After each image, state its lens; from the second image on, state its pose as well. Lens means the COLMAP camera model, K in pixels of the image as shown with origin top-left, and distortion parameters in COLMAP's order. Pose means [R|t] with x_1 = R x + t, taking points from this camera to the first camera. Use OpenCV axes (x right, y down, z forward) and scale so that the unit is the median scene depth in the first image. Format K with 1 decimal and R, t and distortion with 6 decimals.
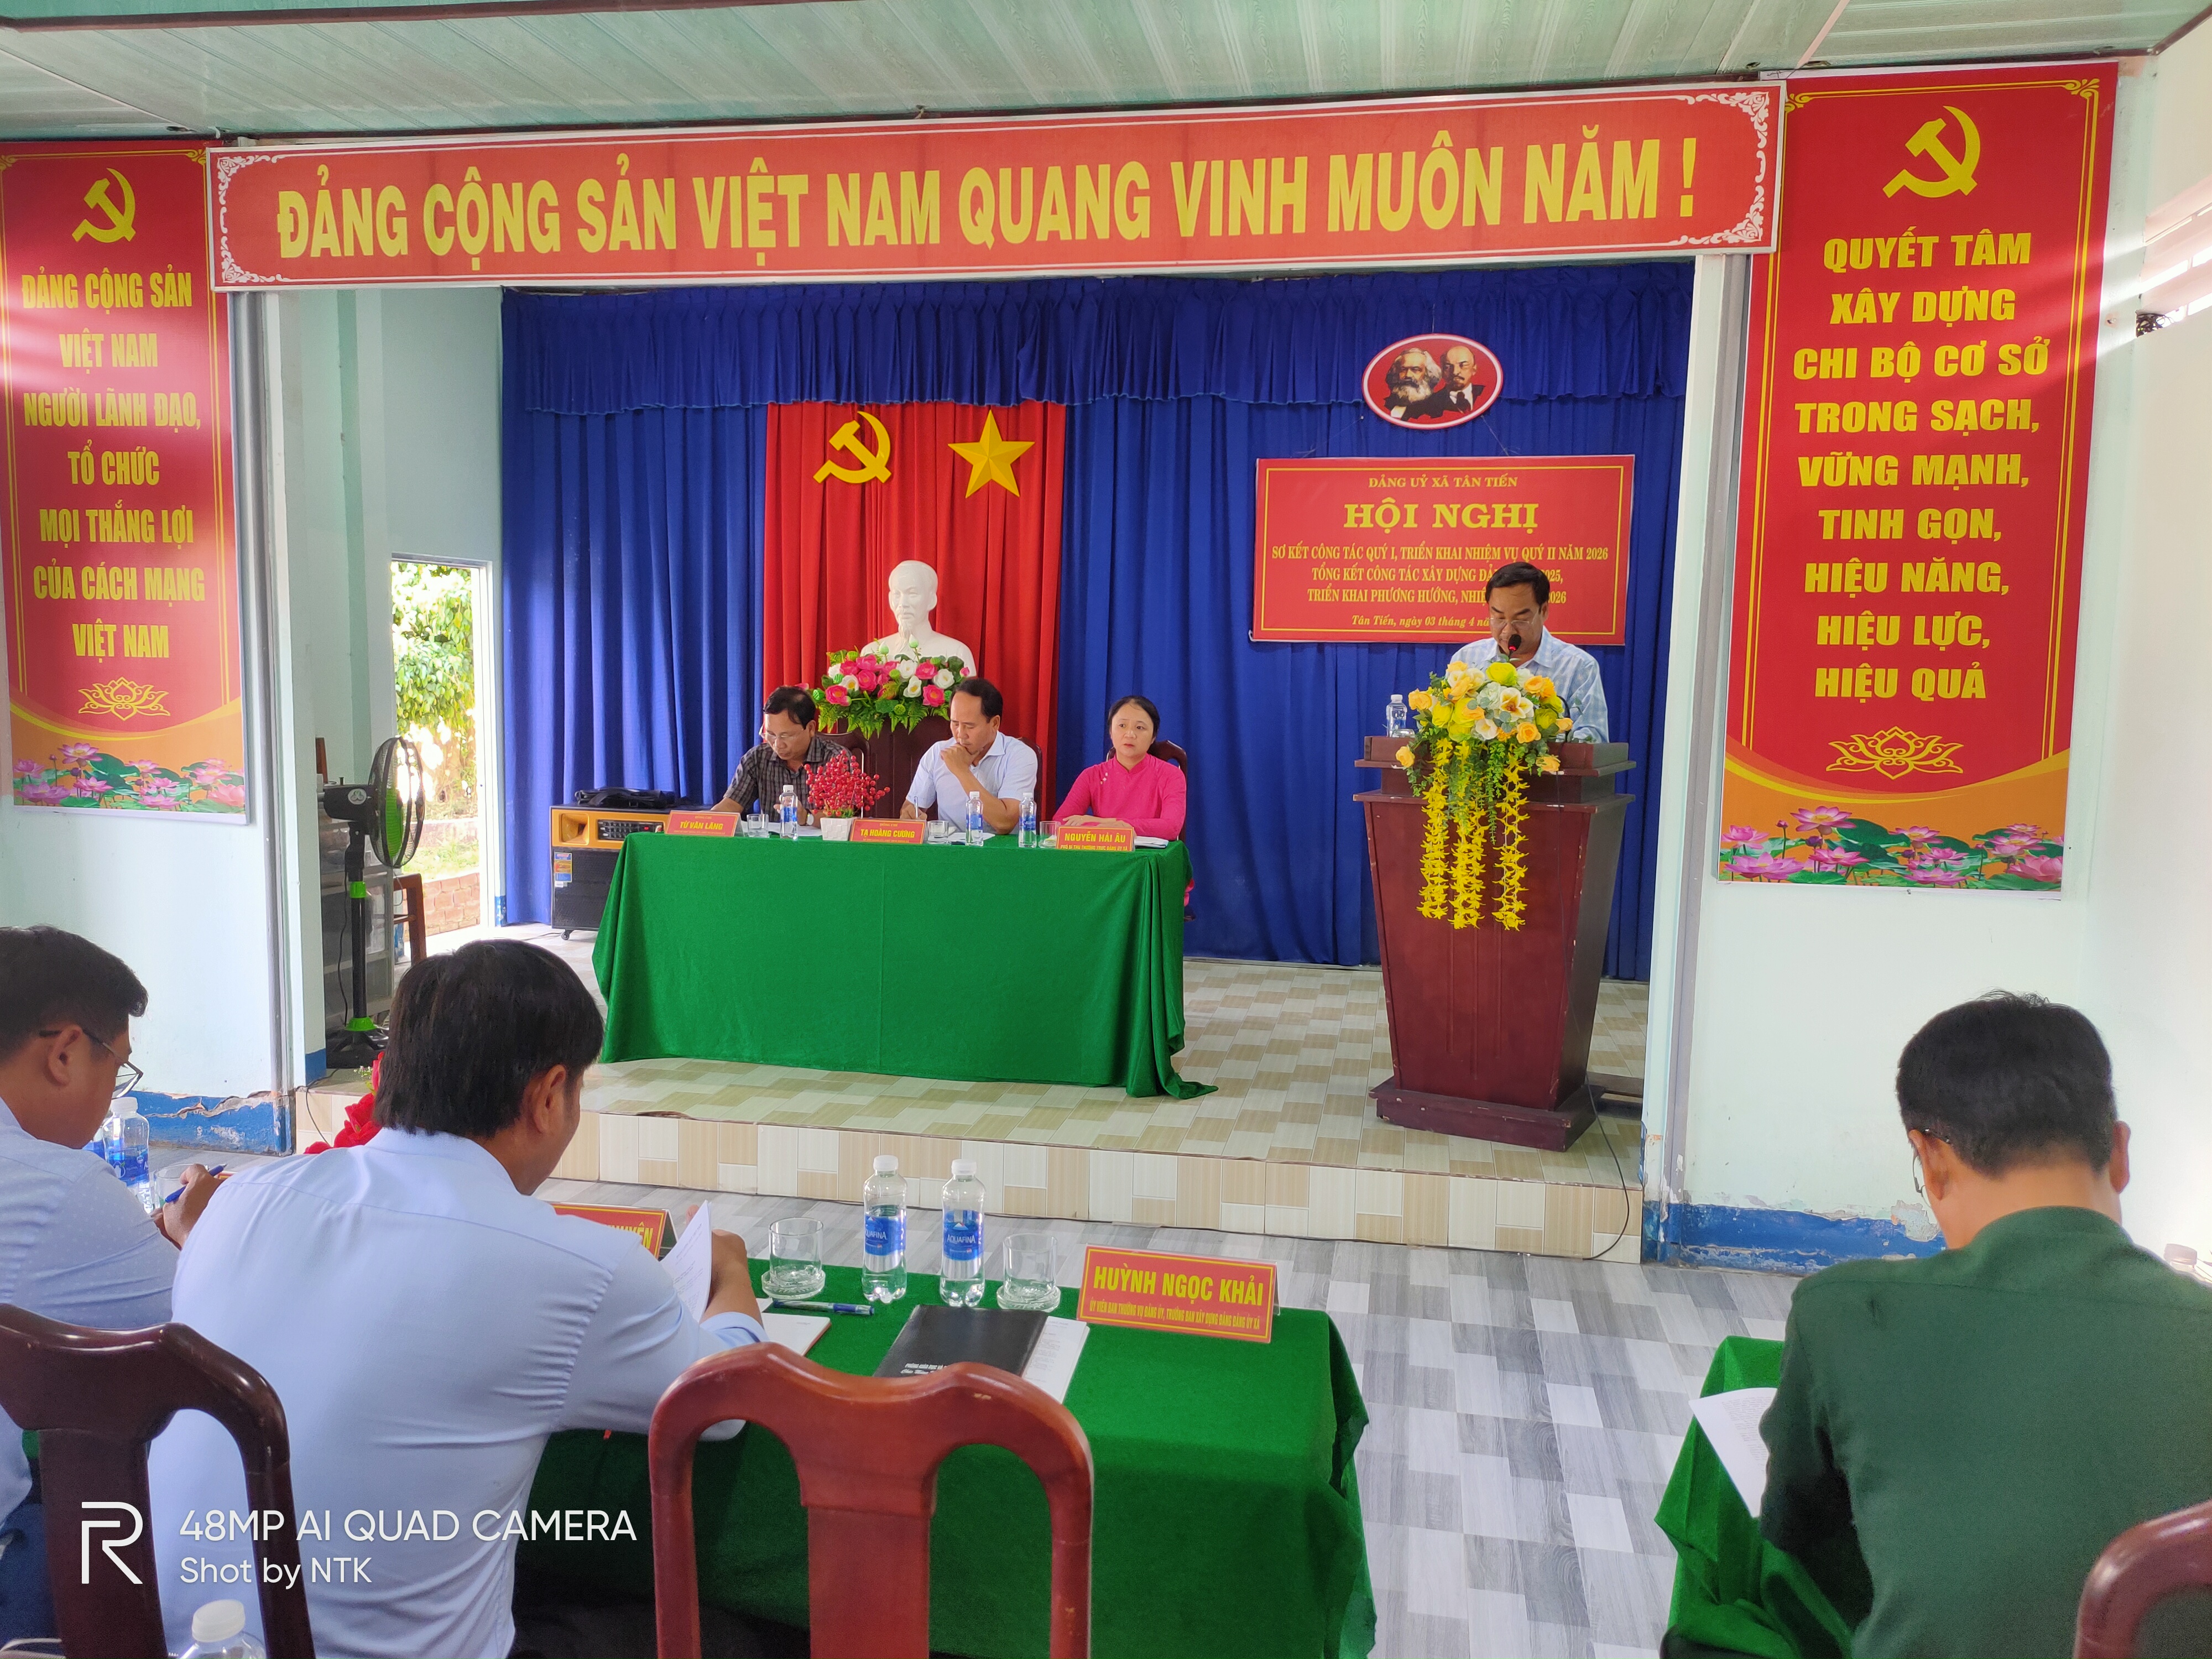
lens RADIAL K [[1630.1, 0, 1119.0], [0, 1630.1, 833.7], [0, 0, 1]] dist [0.051036, -0.056257]
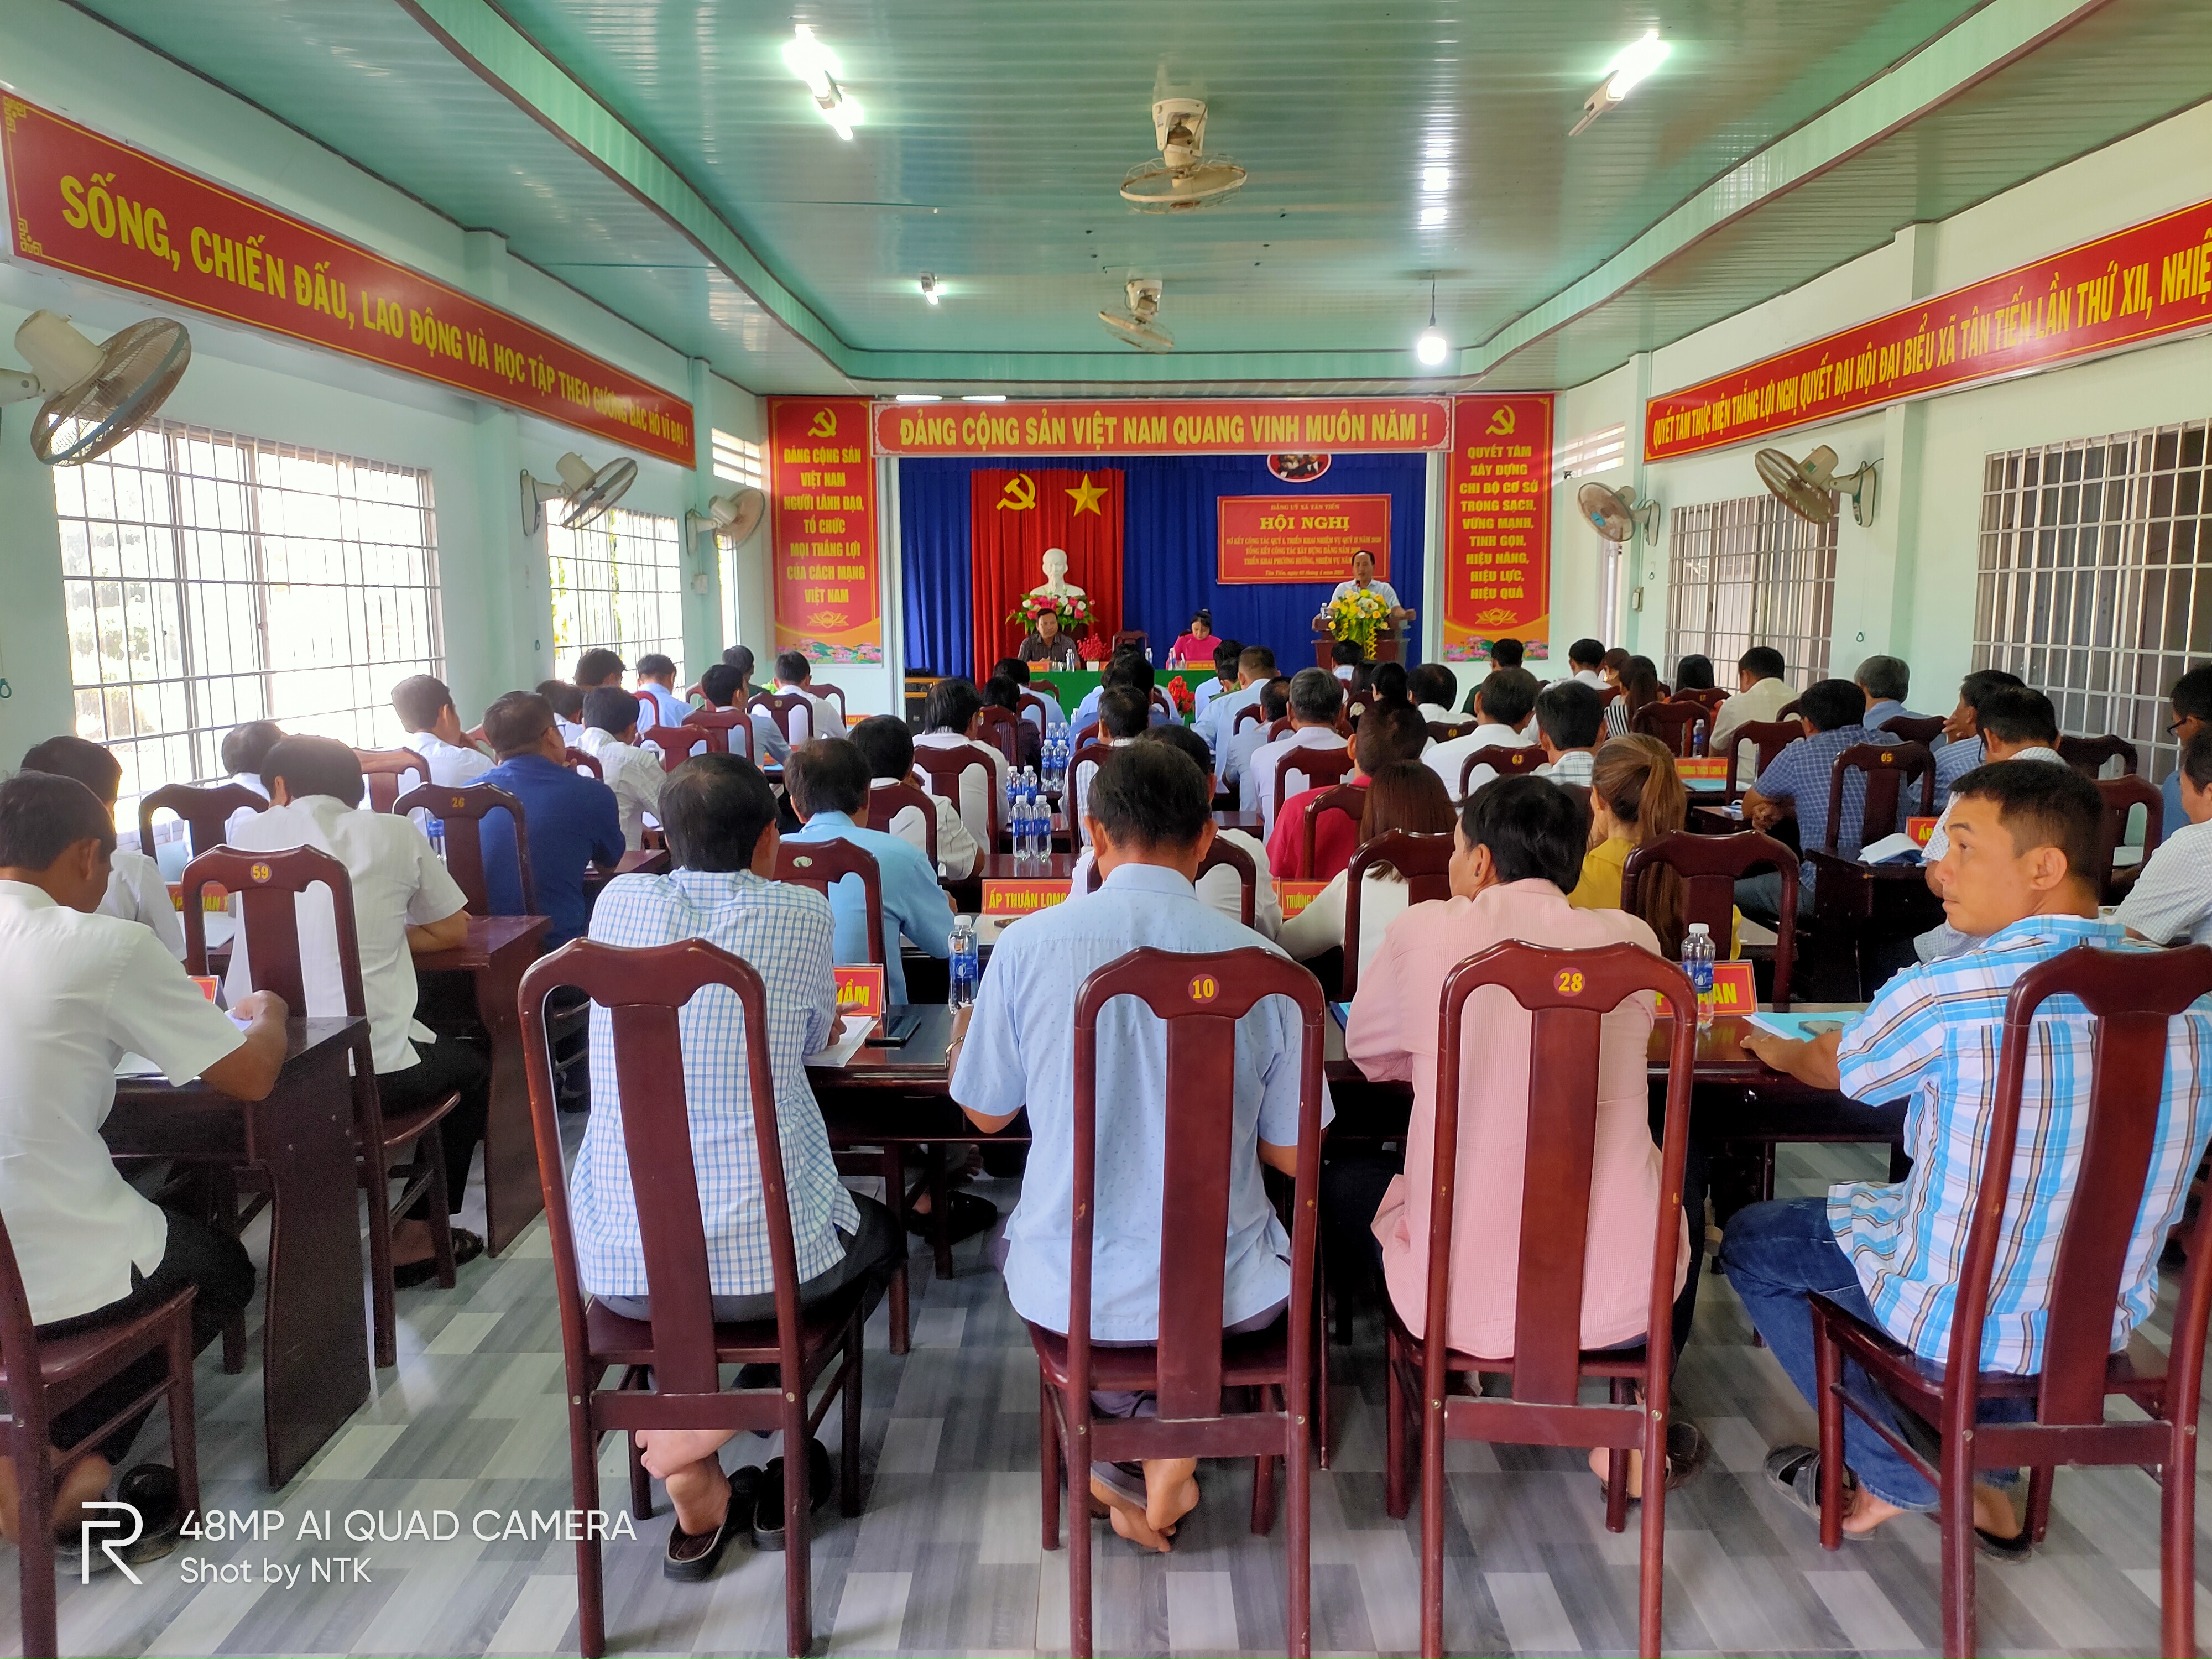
lens RADIAL K [[1630.1, 0, 1122.2], [0, 1630.1, 834.8], [0, 0, 1]] dist [0.051036, -0.056257]
pose [[0.982730, -0.051455, 0.177746, -0.686444], [0.045016, 0.998182, 0.040071, 0.180611], [-0.179484, -0.031378, 0.983260, -1.668859]]
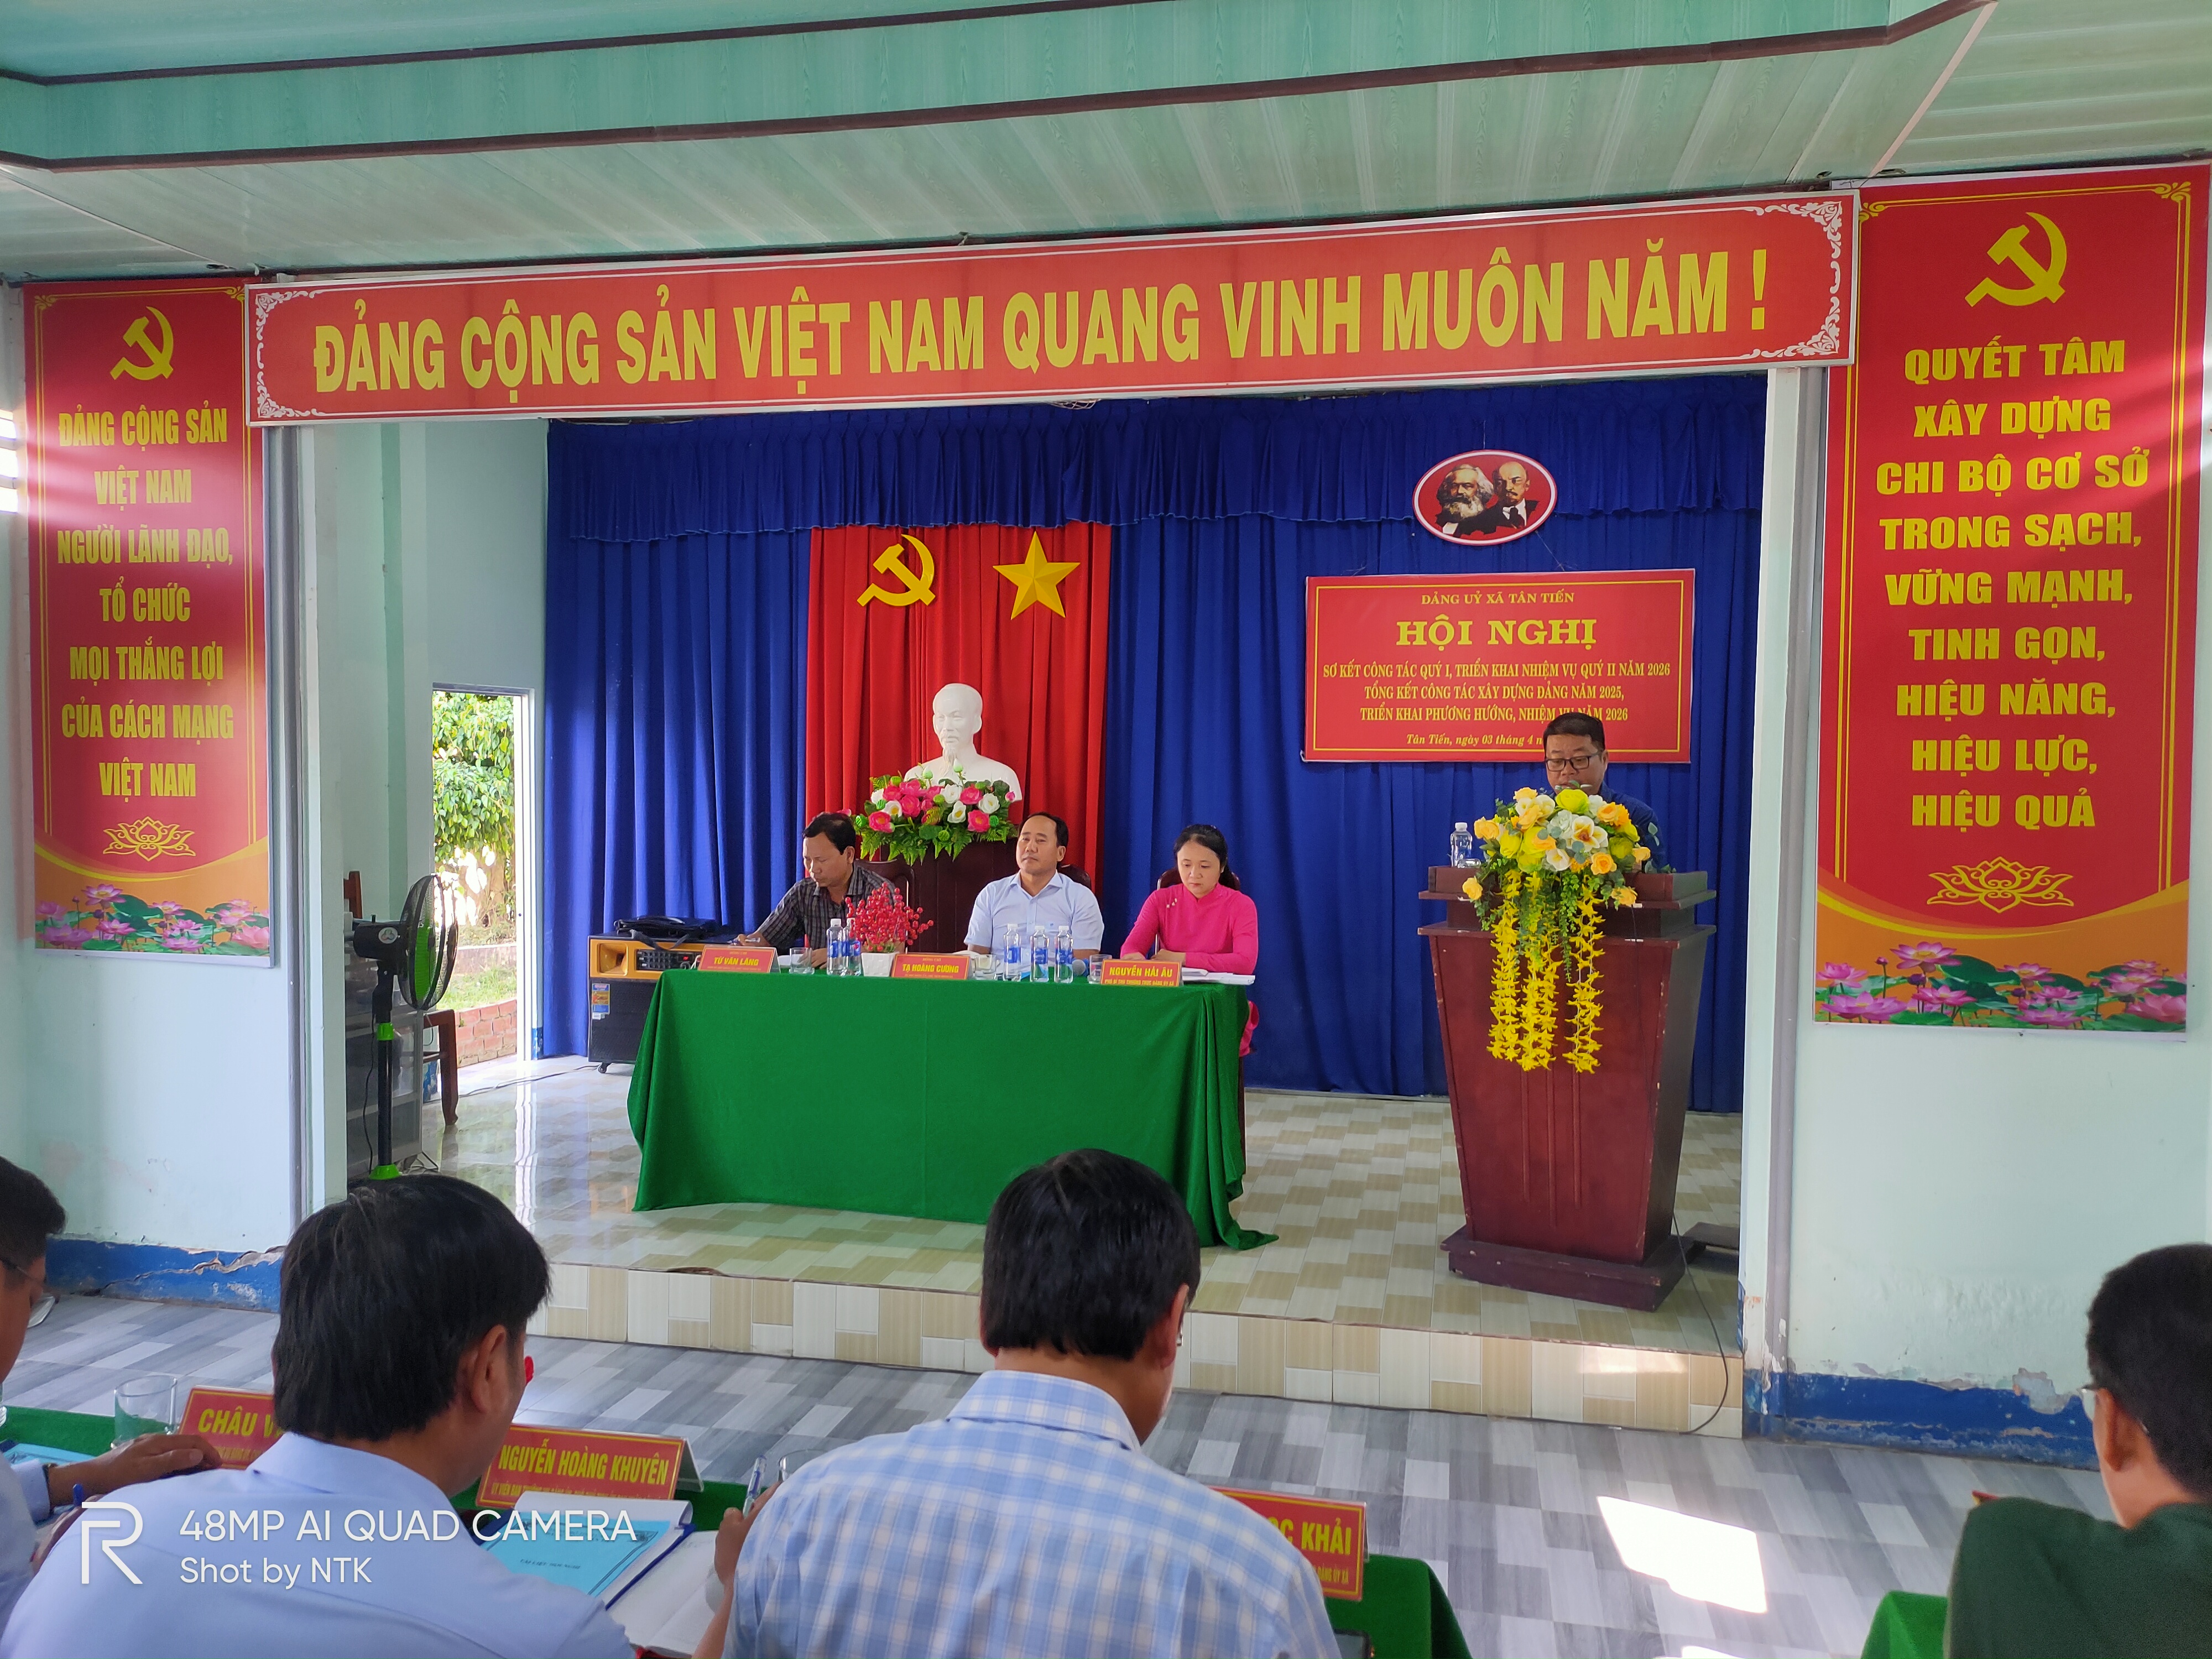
lens RADIAL K [[1630.1, 0, 1127.9], [0, 1630.1, 845.0], [0, 0, 1]] dist [0.051036, -0.056257]
pose [[0.999722, -0.008711, -0.021918, -0.004367], [0.007390, 0.998191, -0.059663, -0.017527], [0.022398, 0.059485, 0.997978, 0.044794]]
